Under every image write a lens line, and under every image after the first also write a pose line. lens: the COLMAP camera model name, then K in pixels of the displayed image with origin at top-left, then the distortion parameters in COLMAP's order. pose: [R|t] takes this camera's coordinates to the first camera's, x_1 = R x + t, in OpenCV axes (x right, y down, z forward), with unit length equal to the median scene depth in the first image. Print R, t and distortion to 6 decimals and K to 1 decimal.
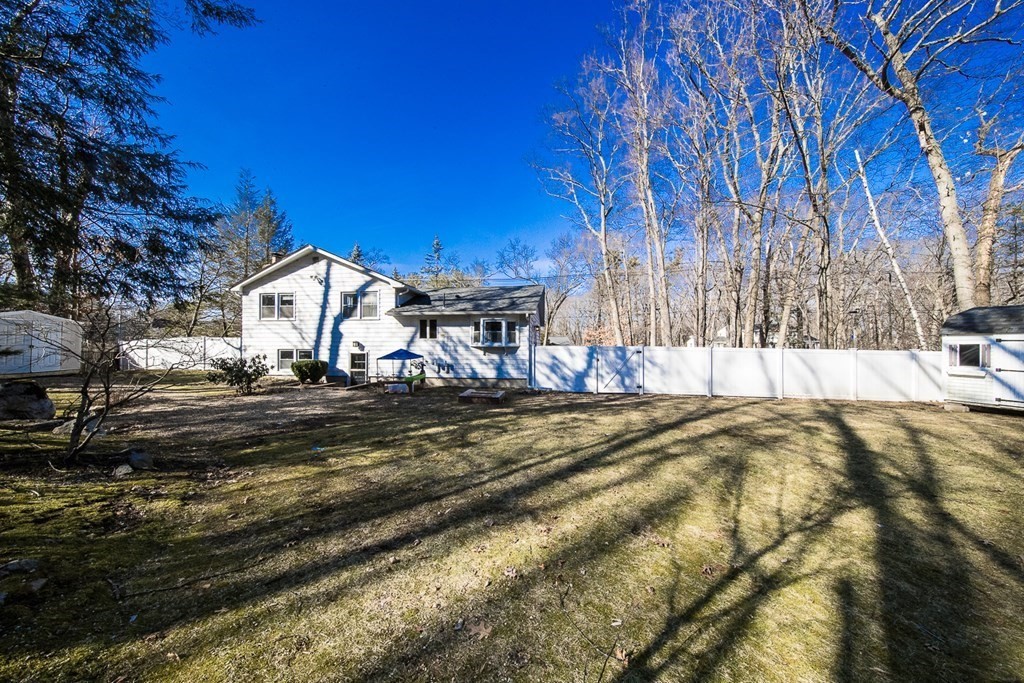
lens RADIAL K [[323.8, 0, 514.2], [0, 323.8, 345.0], [0, 0, 1]] dist [0.010684, -0.004523]
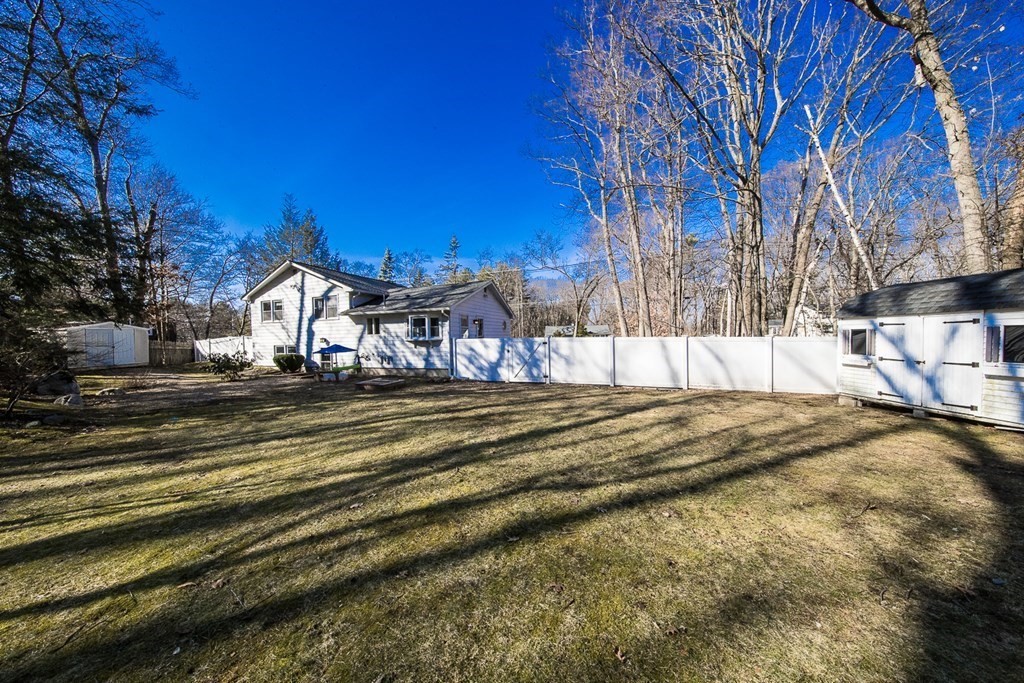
lens RADIAL K [[323.8, 0, 514.2], [0, 323.8, 345.0], [0, 0, 1]] dist [0.010684, -0.004523]
pose [[0.977302, -0.016084, -0.211240, 0.483629], [0.022836, 0.999302, 0.029565, -0.004958], [0.210617, -0.033718, 0.976987, -0.030736]]
